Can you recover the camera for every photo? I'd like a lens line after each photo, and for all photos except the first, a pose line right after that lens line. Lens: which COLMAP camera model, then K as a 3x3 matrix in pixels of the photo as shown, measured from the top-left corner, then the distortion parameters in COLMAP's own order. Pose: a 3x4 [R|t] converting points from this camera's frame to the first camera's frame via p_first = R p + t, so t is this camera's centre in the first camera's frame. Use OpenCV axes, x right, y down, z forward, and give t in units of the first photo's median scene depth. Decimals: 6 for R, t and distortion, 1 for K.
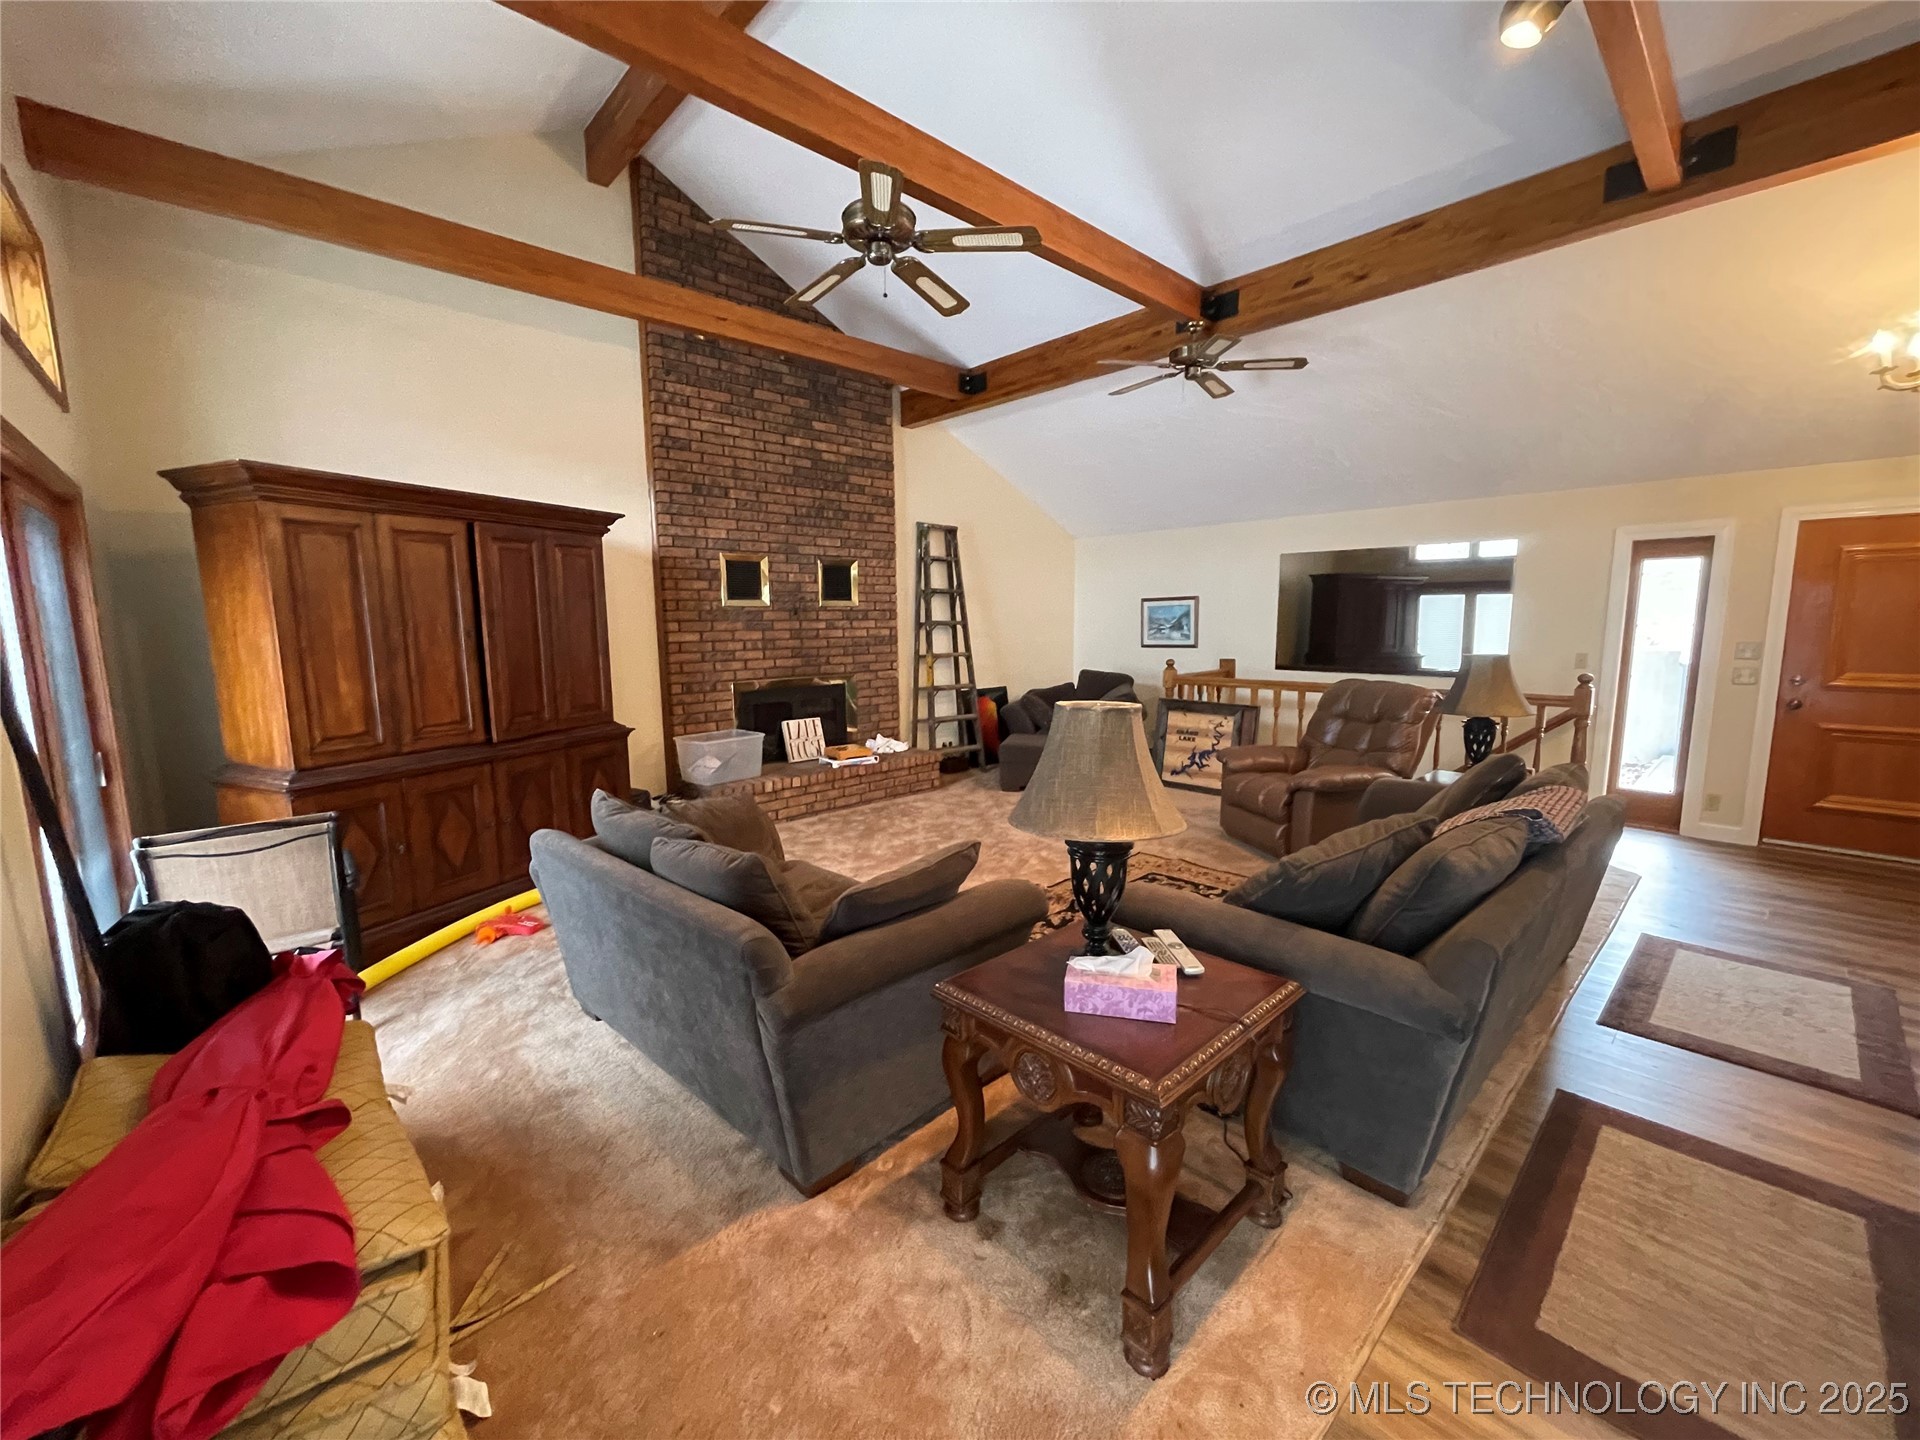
lens RADIAL K [[776.1, 0, 962.1], [0, 776.1, 722.7], [0, 0, 1]] dist [-0.004030, 0.001128]
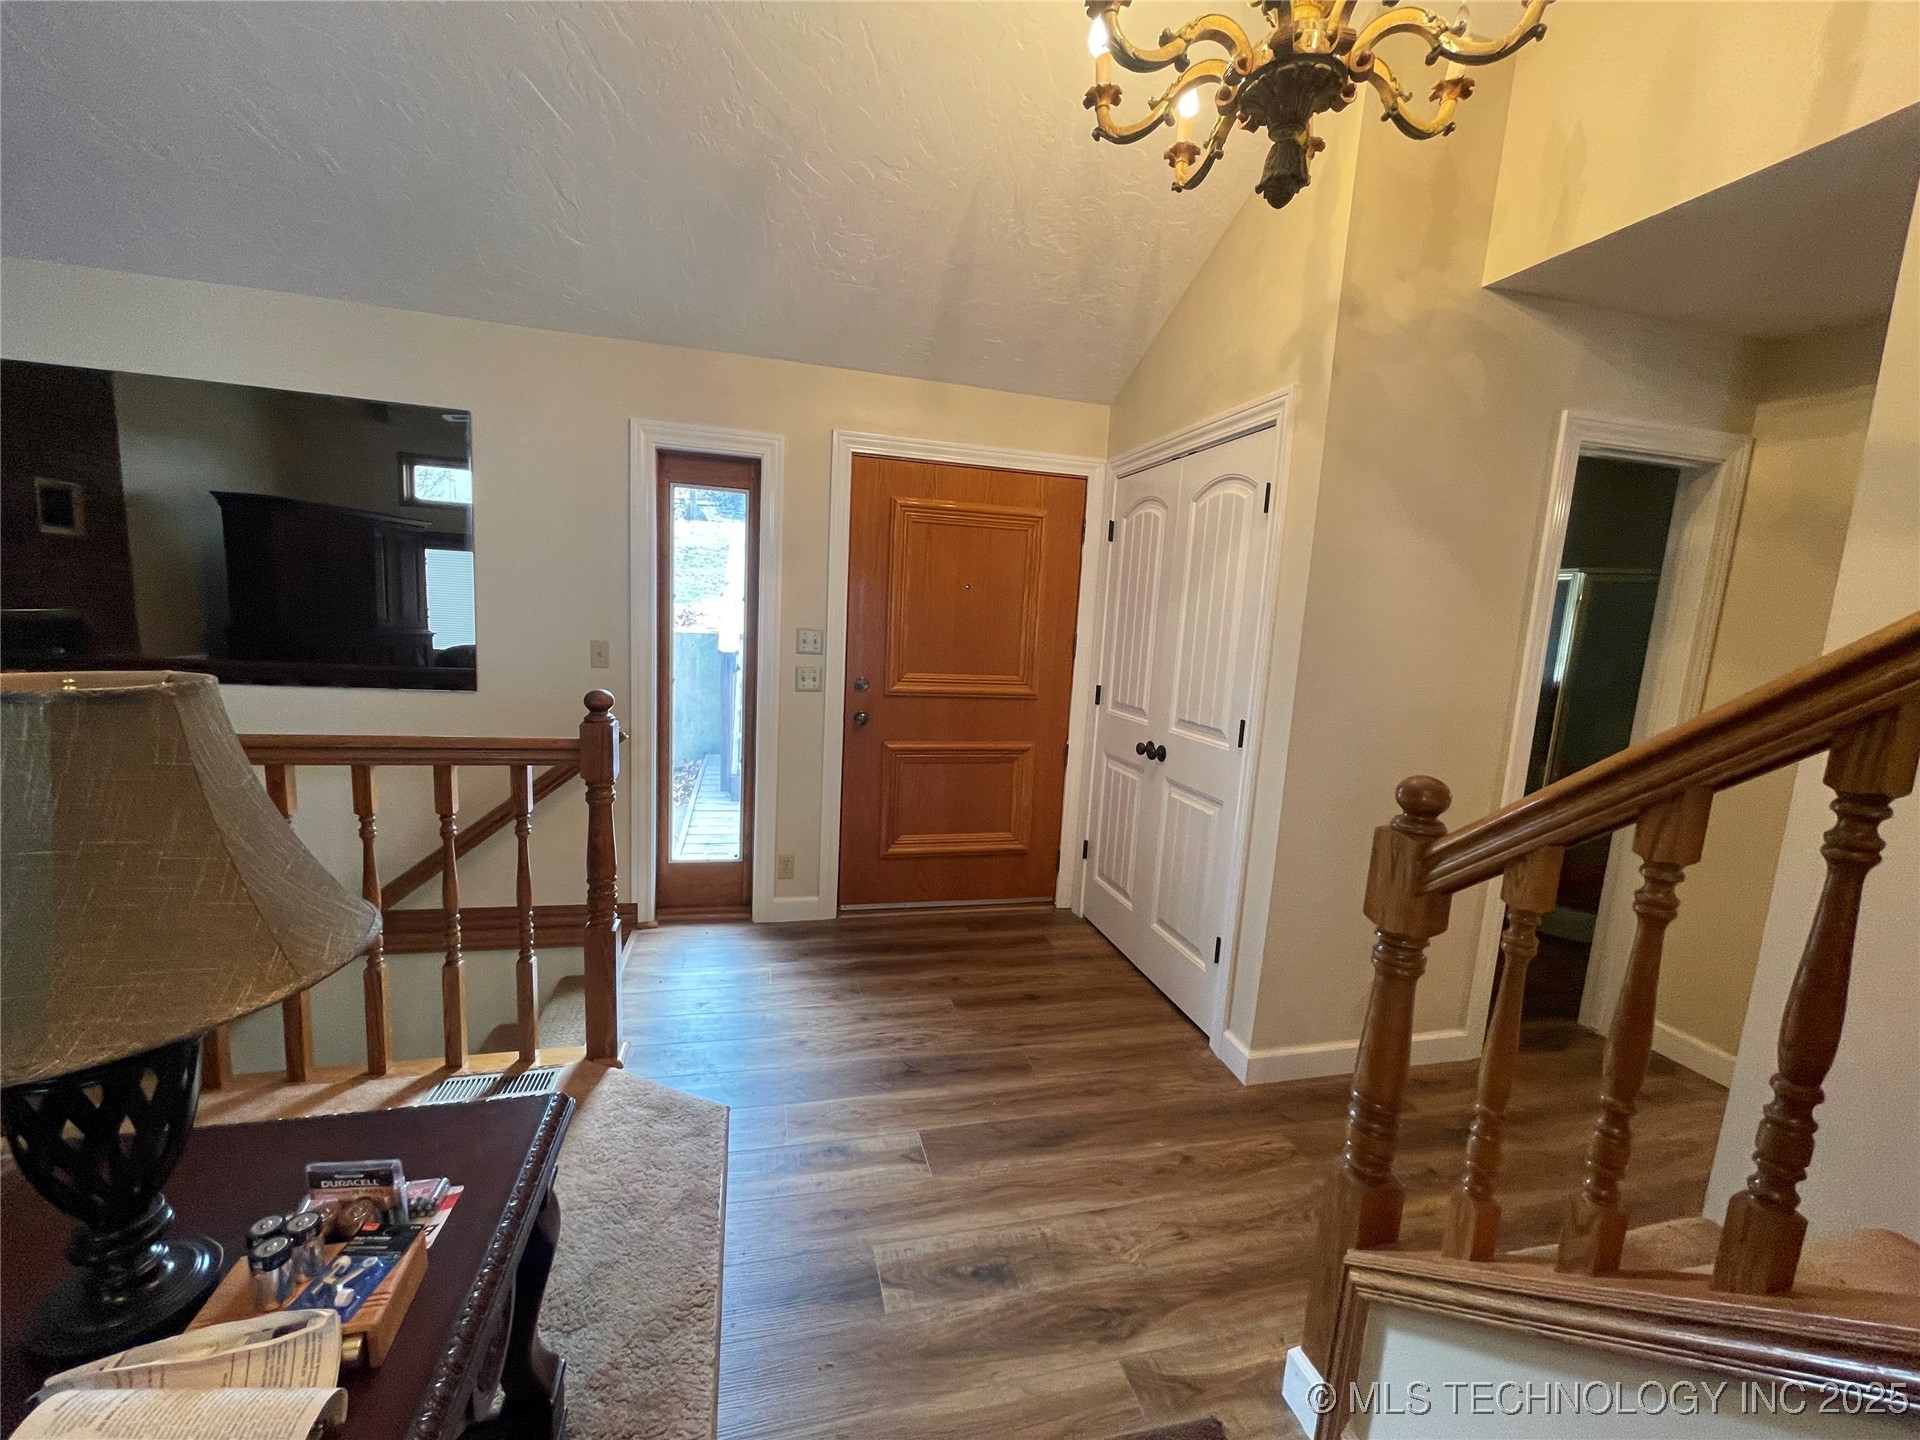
lens RADIAL K [[776.1, 0, 965.1], [0, 776.1, 724.3], [0, 0, 1]] dist [-0.004030, 0.001128]
pose [[0.478625, -0.079681, 0.874396, 0.408767], [0.053403, 0.996672, 0.061593, -0.046710], [-0.876394, 0.017215, 0.481287, 0.470233]]
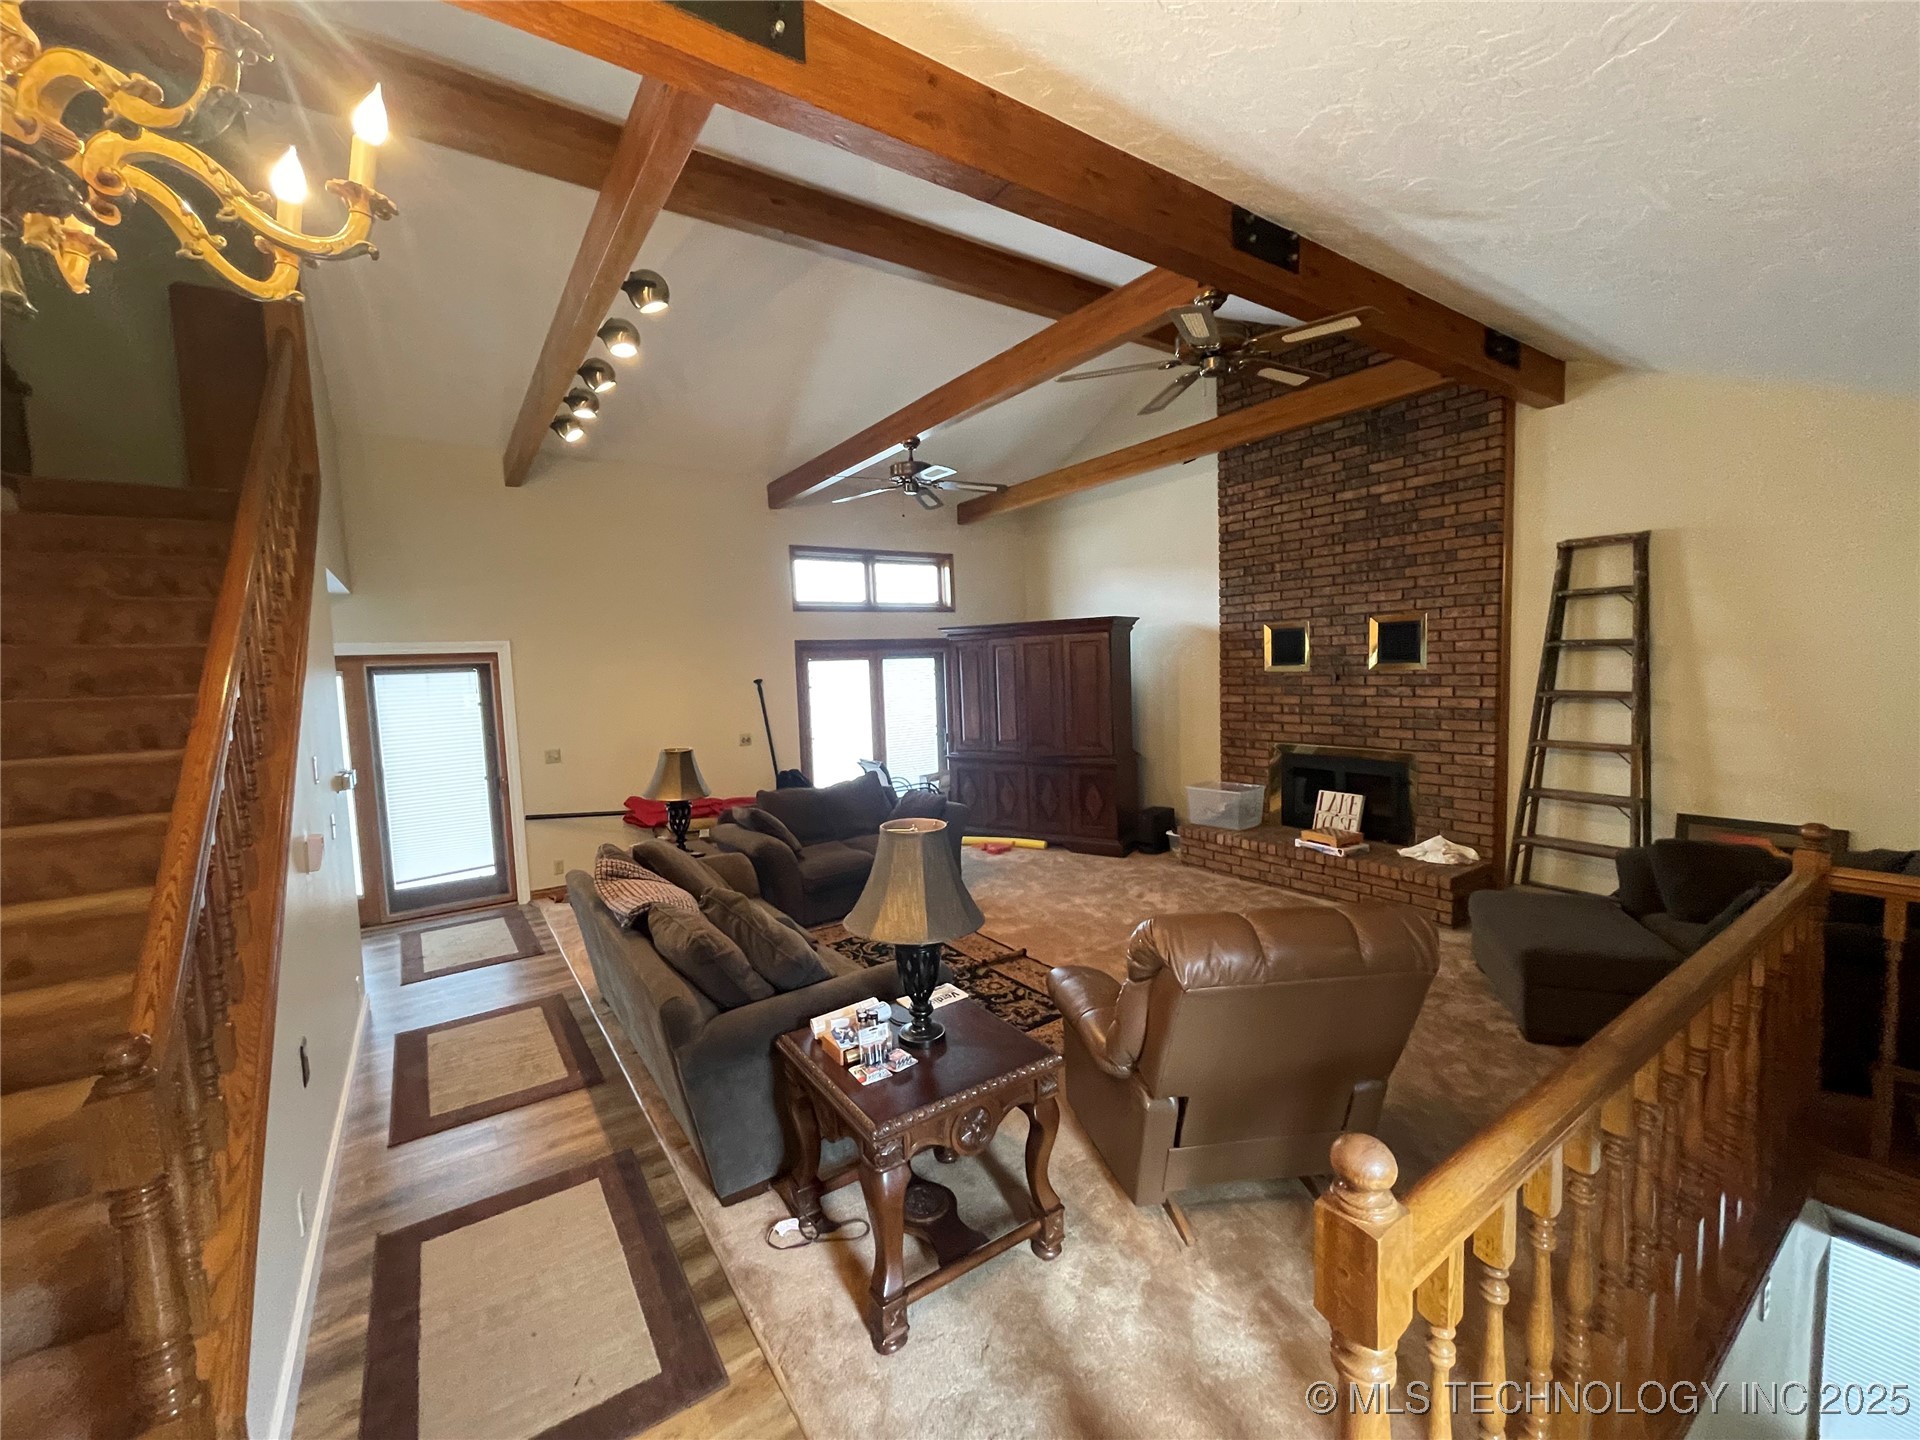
lens RADIAL K [[776.1, 0, 959.7], [0, 776.1, 725.4], [0, 0, 1]] dist [-0.004030, 0.001128]
pose [[-0.154877, 0.094204, -0.983432, 0.794874], [-0.094911, 0.989420, 0.109725, -0.147294], [0.983364, 0.110333, -0.144298, 0.706616]]
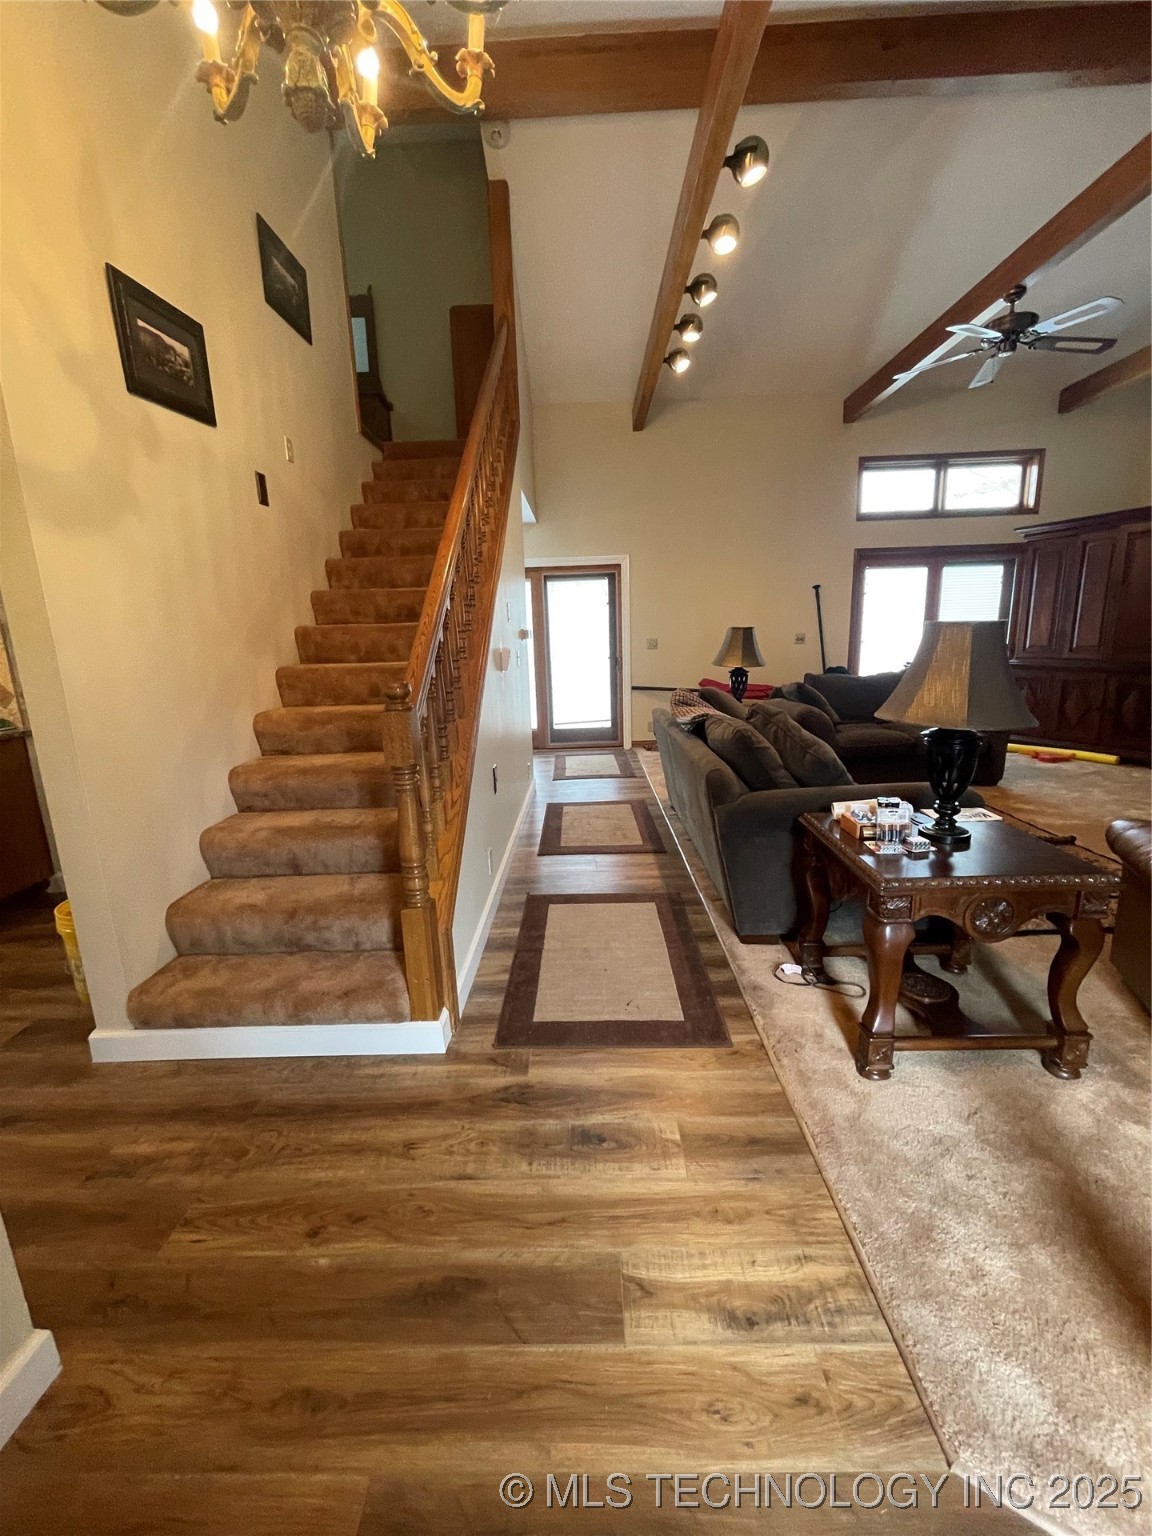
lens RADIAL K [[620.9, 0, 571.4], [0, 620.9, 769.3], [0, 0, 1]] dist [-0.004030, 0.001128]
pose [[-0.700910, 0.186712, -0.688378, 0.776667], [-0.054065, 0.948444, 0.312300, -0.069256], [0.711198, 0.256111, -0.654679, 0.712865]]
